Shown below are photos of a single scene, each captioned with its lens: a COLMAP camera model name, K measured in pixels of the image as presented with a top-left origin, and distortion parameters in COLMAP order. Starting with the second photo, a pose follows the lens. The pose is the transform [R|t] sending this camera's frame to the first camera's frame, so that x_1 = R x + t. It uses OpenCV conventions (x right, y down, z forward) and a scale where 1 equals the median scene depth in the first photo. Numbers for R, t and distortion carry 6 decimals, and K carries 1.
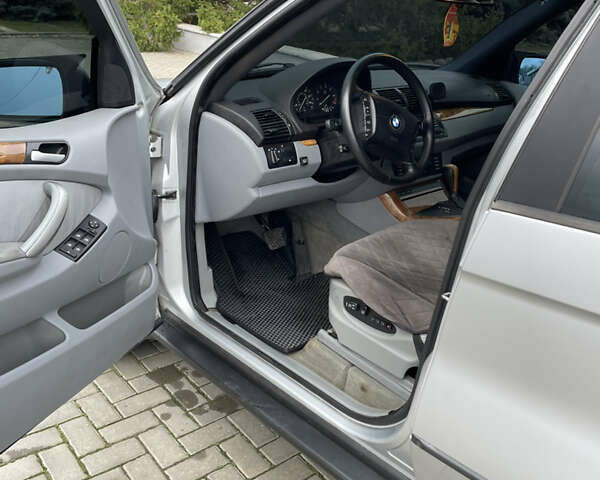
lens RADIAL K [[604.5, 0, 308.1], [0, 604.5, 239.7], [0, 0, 1]] dist [0.098535, -0.143443]
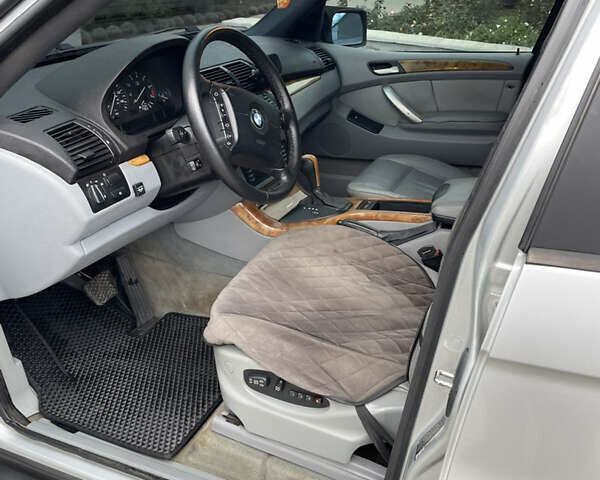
lens RADIAL K [[604.5, 0, 308.1], [0, 604.5, 239.7], [0, 0, 1]] dist [0.098535, -0.143443]
pose [[0.917742, -0.200715, 0.342728, -0.082878], [0.177365, 0.979201, 0.098519, -0.110848], [-0.355374, -0.029627, 0.934255, 0.281021]]
